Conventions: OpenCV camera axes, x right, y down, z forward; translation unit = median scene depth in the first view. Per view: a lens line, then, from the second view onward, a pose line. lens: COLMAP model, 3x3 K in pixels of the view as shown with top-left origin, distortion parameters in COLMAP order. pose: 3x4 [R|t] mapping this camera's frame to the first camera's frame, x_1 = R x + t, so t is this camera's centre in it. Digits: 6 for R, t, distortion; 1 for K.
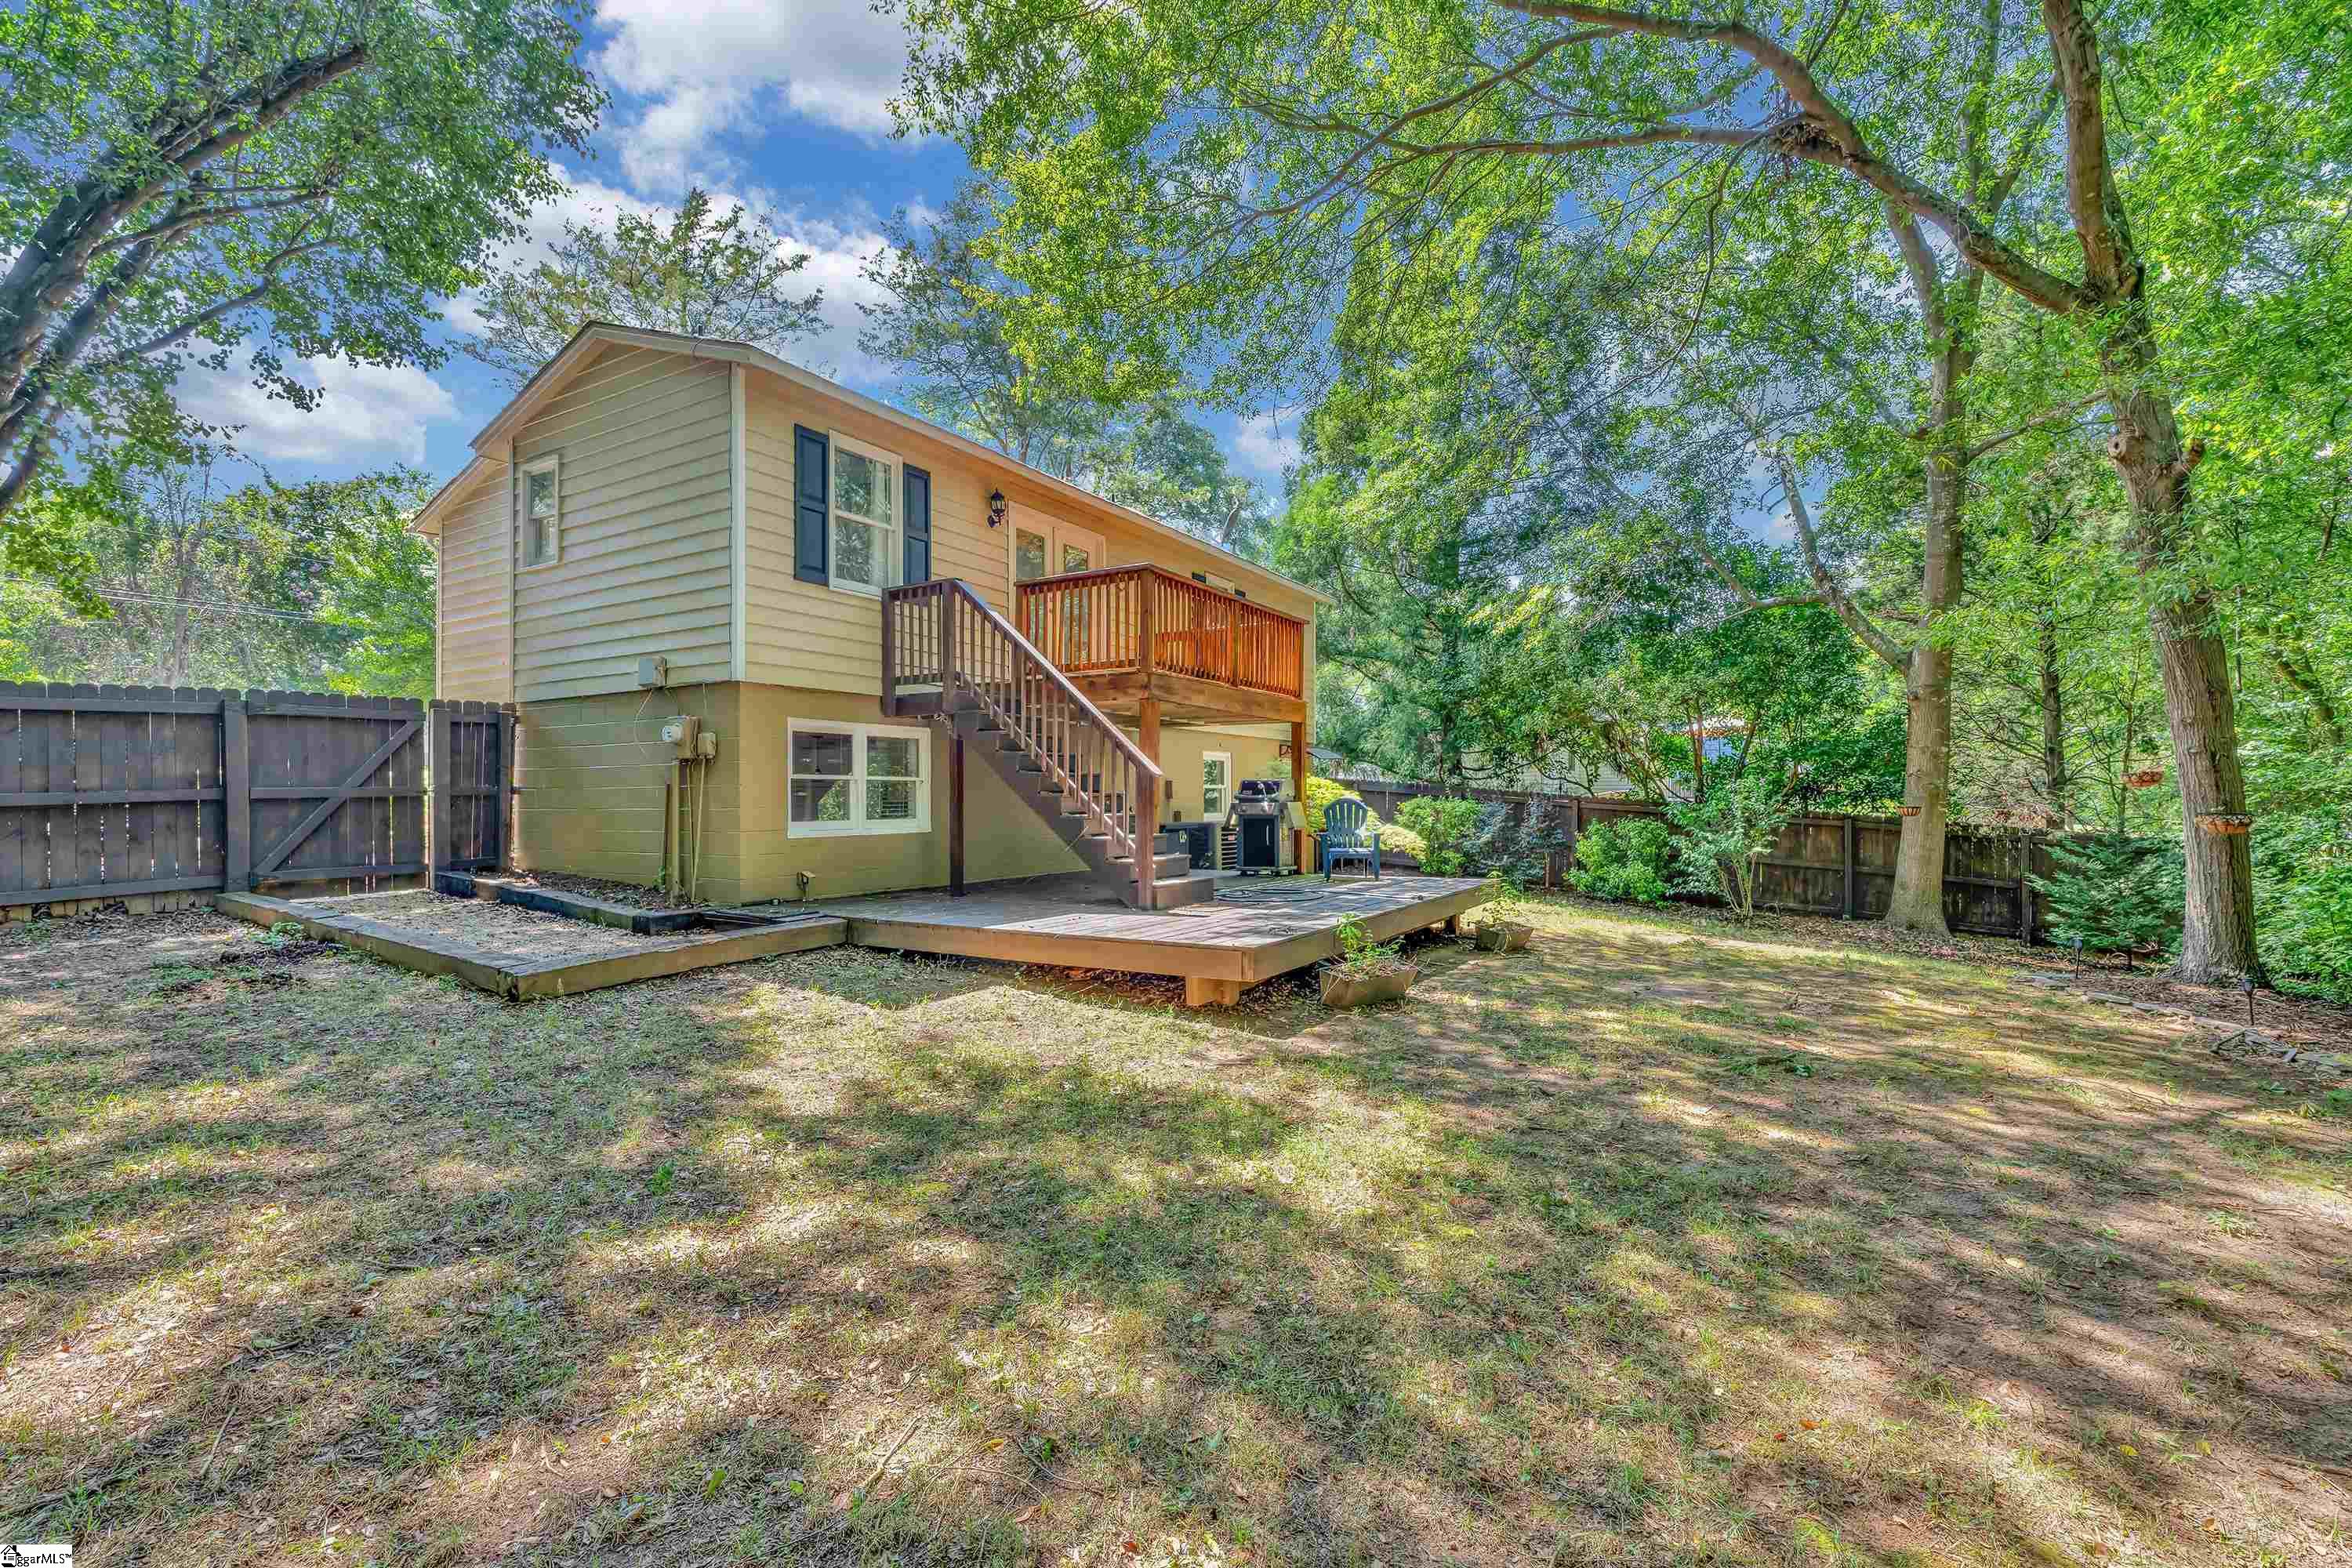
lens RADIAL K [[1035.3, 0, 1170.7], [0, 1035.3, 792.4], [0, 0, 1]] dist [-0.003511, -0.000515]
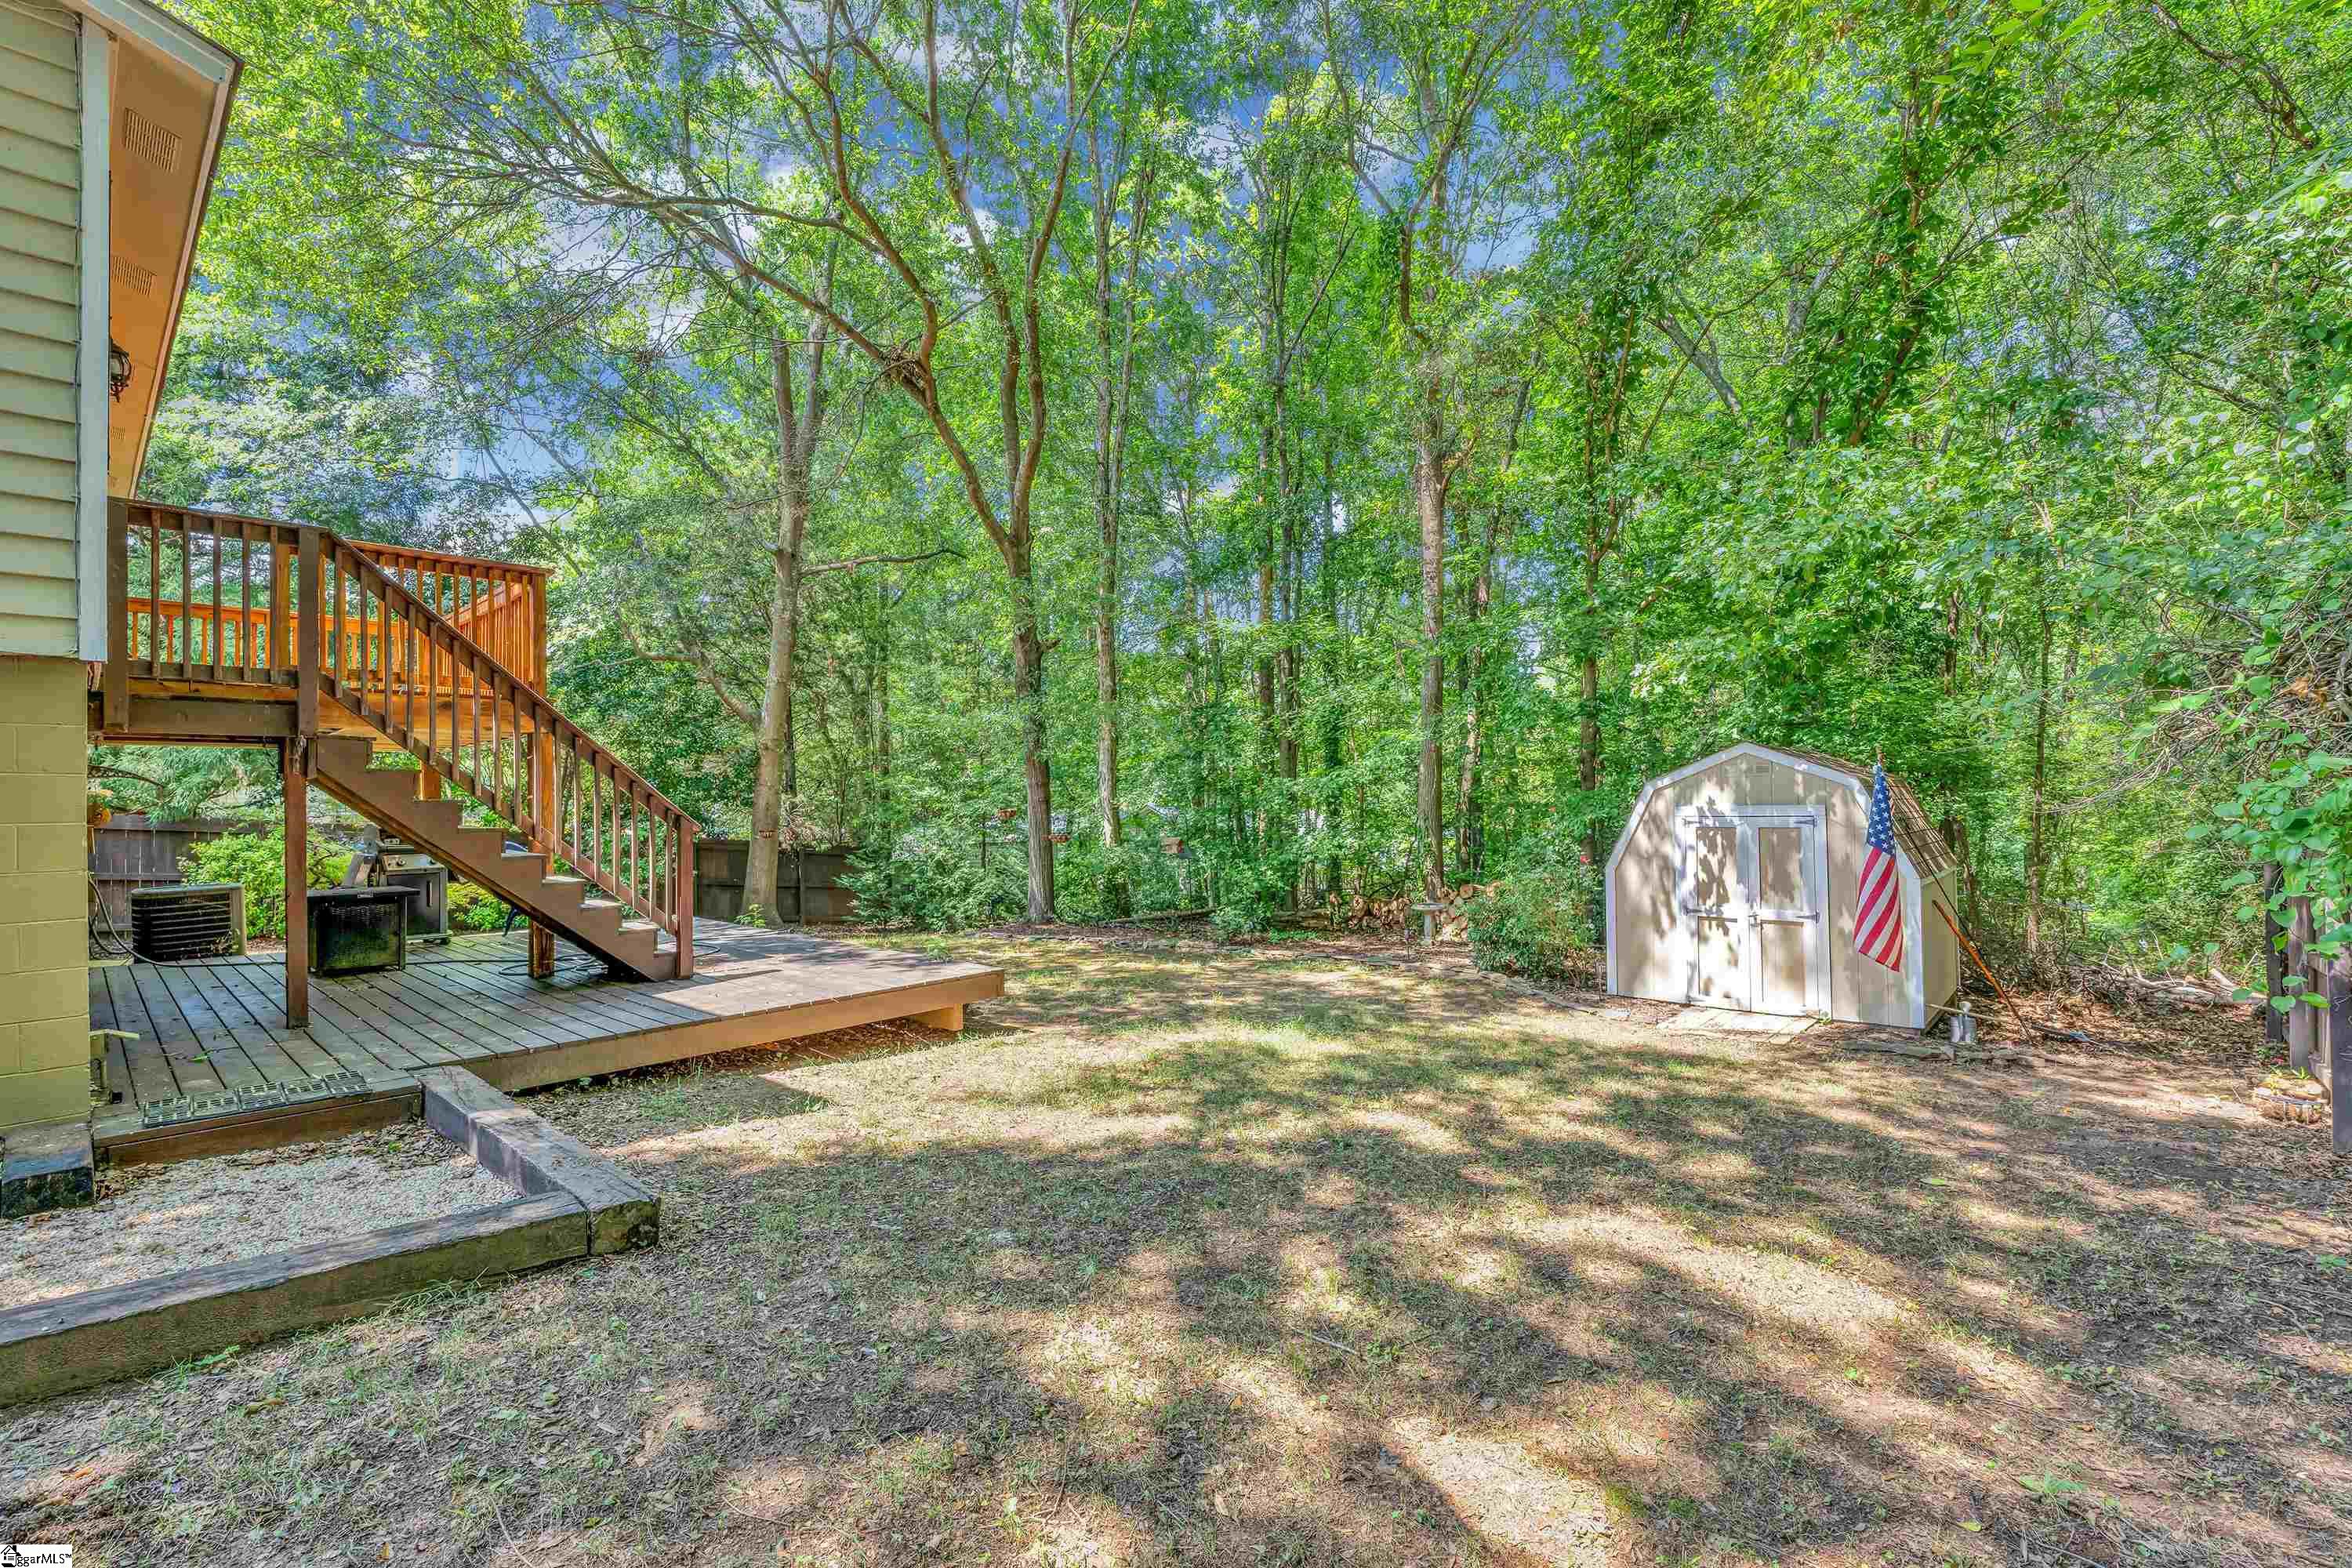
lens RADIAL K [[1035.3, 0, 1171.2], [0, 1035.3, 792.6], [0, 0, 1]] dist [-0.003511, -0.000515]
pose [[0.187183, 0.008795, 0.982286, -2.090512], [-0.001894, 0.999961, -0.008593, -0.107130], [-0.982323, -0.000252, 0.187193, 1.024285]]
